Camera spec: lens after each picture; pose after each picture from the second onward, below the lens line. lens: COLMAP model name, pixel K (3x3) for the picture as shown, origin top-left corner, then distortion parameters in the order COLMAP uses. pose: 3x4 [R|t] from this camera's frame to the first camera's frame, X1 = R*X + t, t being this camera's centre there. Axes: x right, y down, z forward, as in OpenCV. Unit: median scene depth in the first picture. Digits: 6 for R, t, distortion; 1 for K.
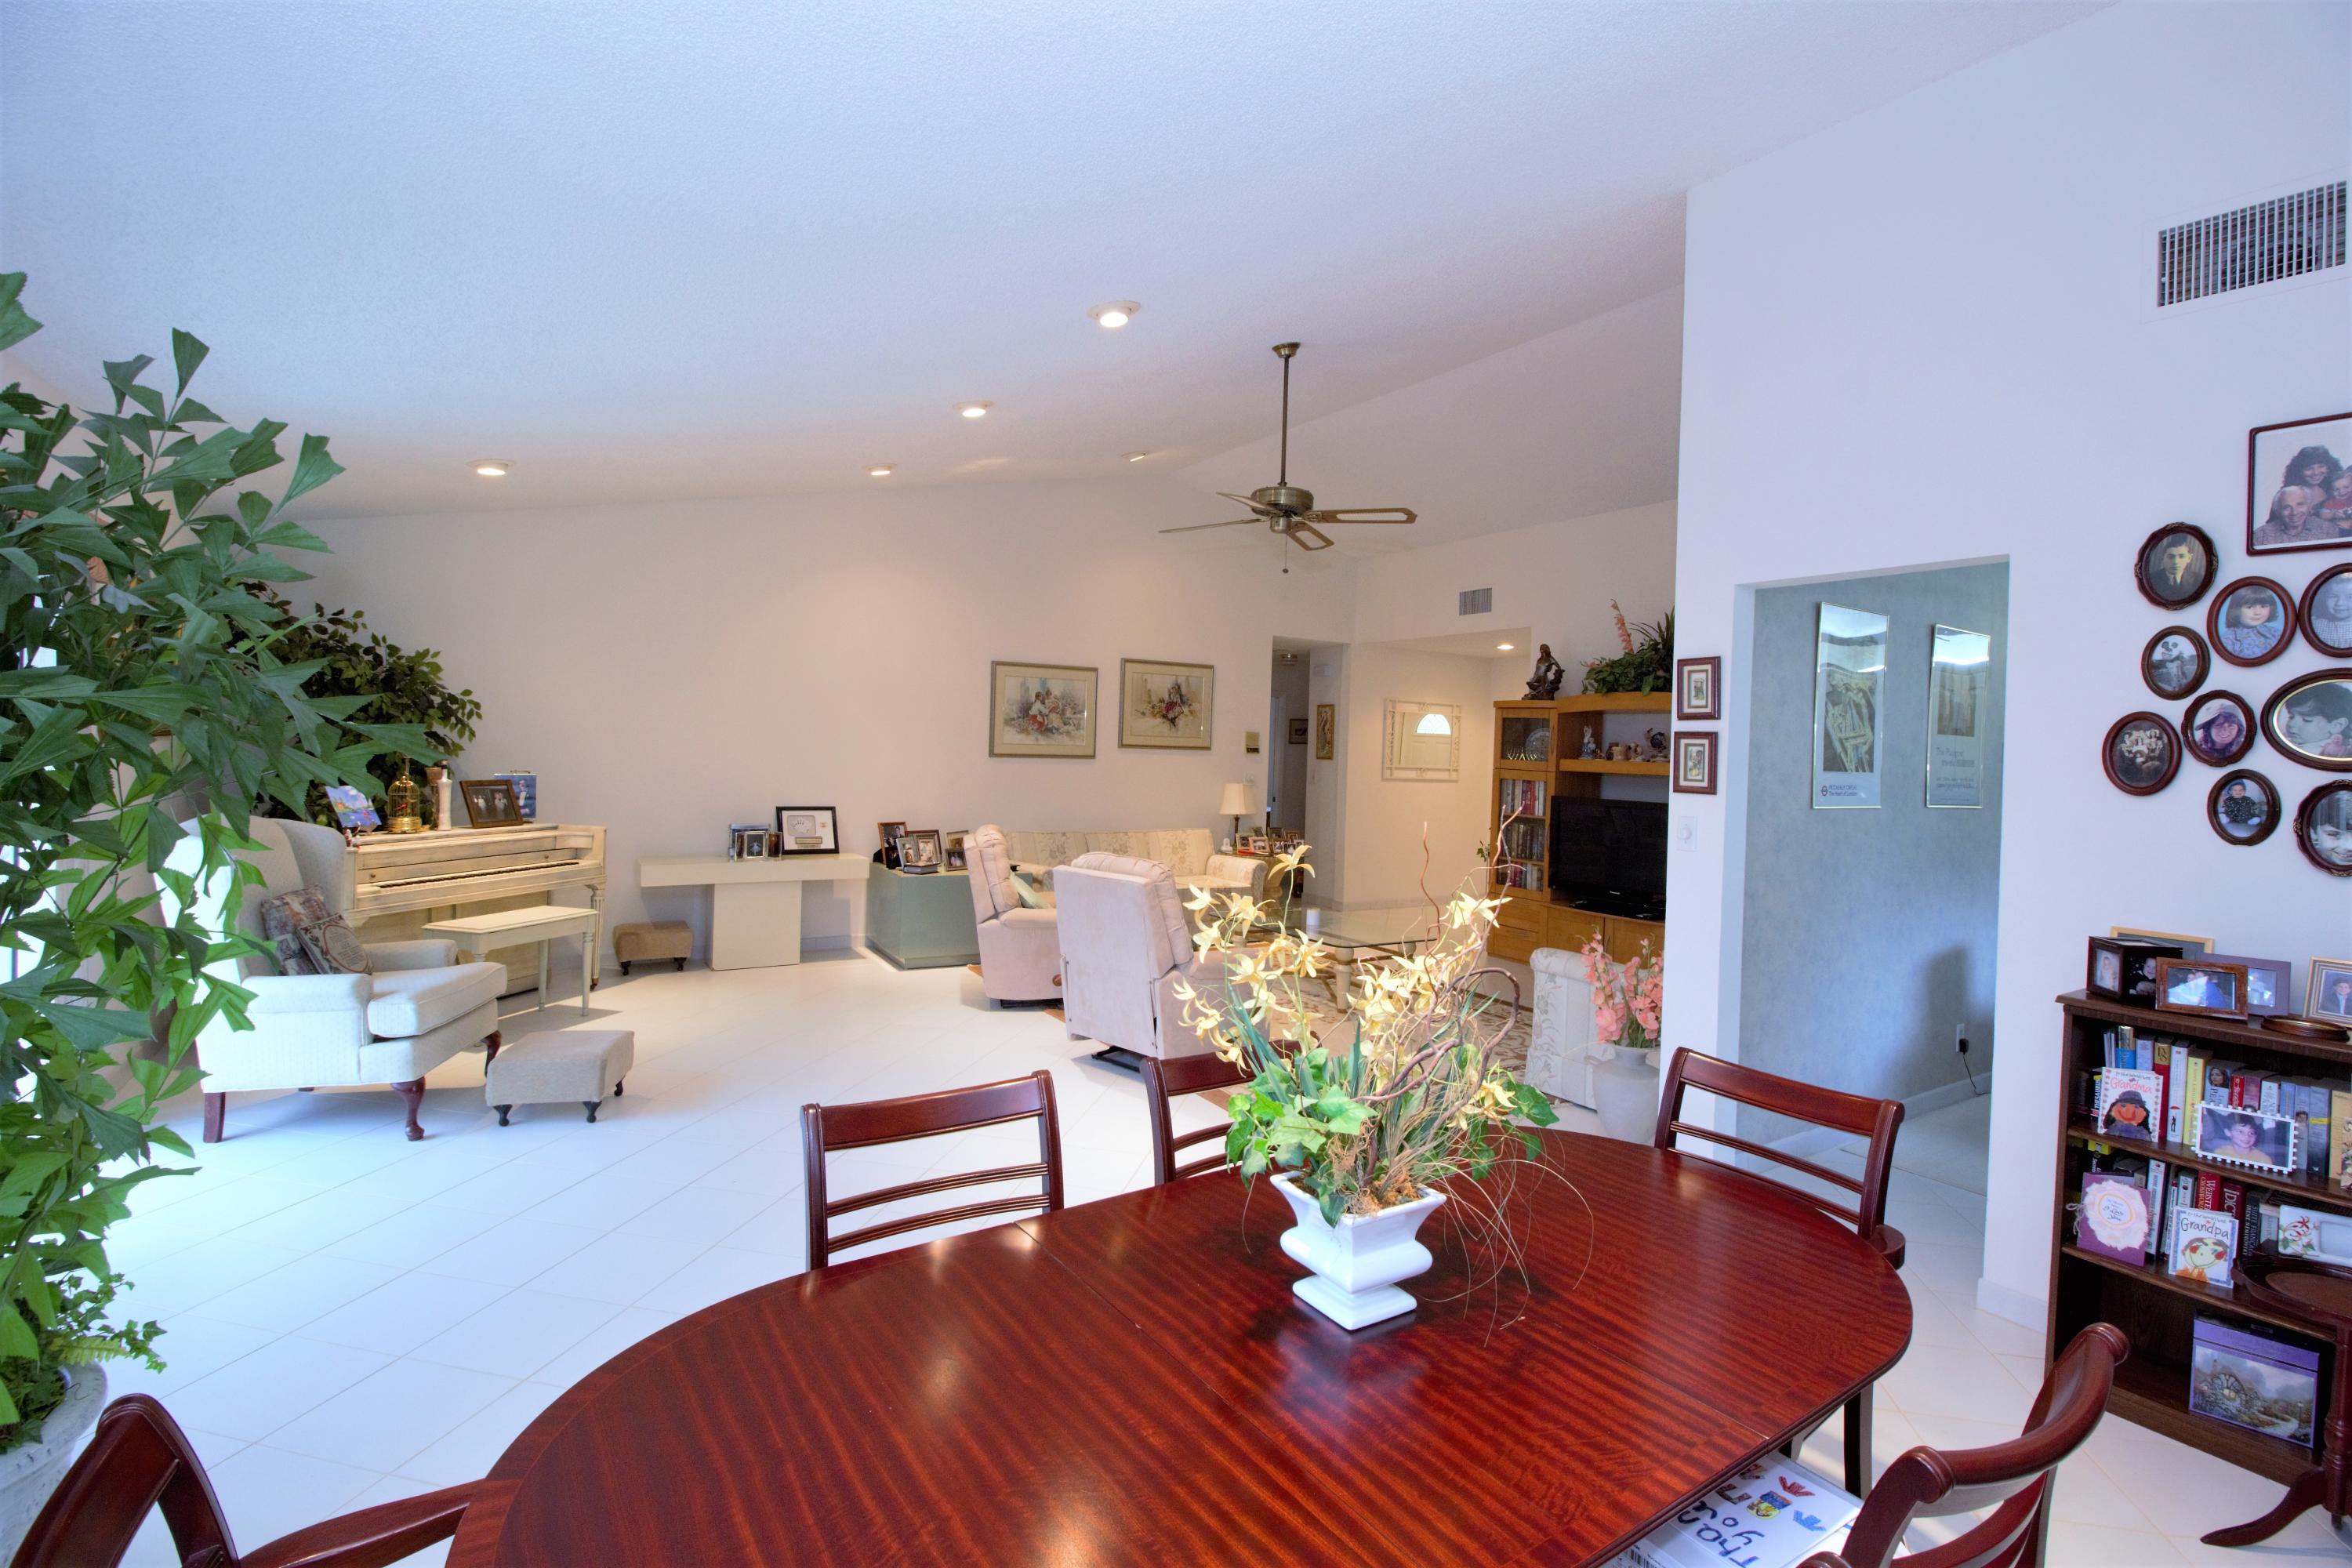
lens RADIAL K [[1124.6, 0, 1181.6], [0, 1124.6, 757.9], [0, 0, 1]] dist [-0.002163, -0.000594]
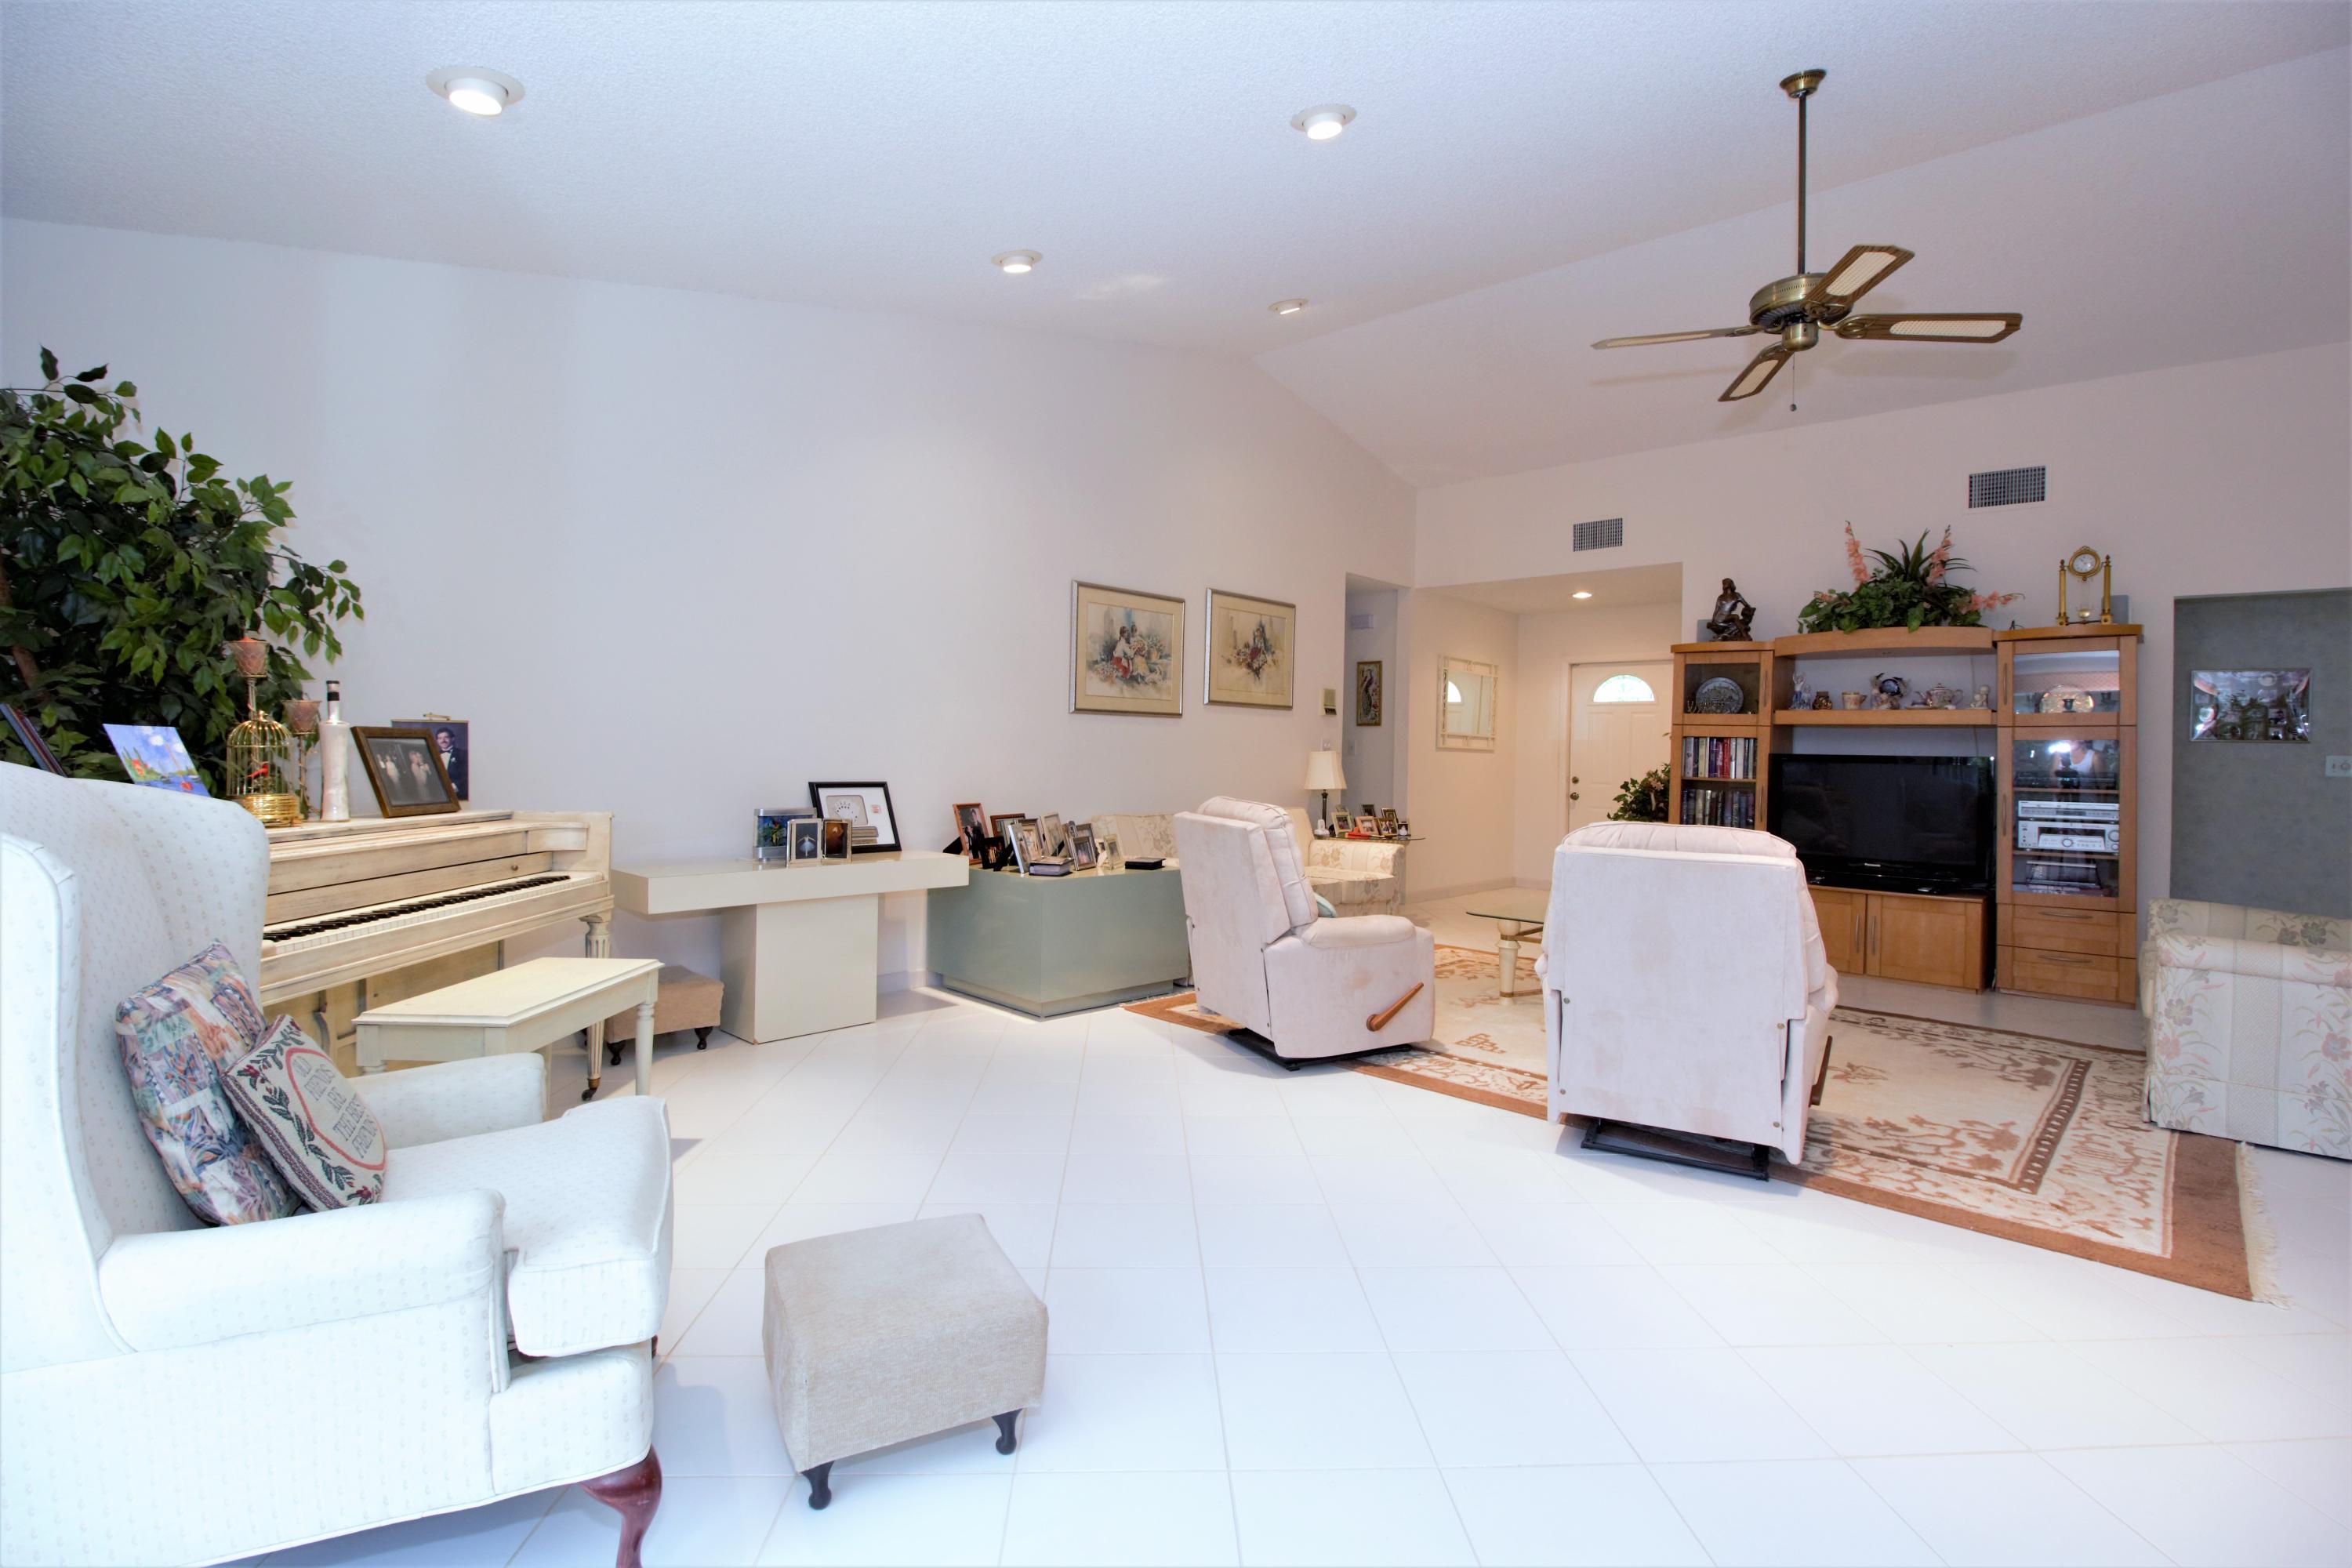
lens RADIAL K [[1112.6, 0, 1181.3], [0, 1112.6, 749.0], [0, 0, 1]] dist [0.000091, -0.010823]
pose [[0.963648, -0.010012, 0.266986, -0.321688], [0.012036, 0.999910, -0.005944, 0.030113], [-0.266902, 0.008942, 0.963682, 0.317589]]
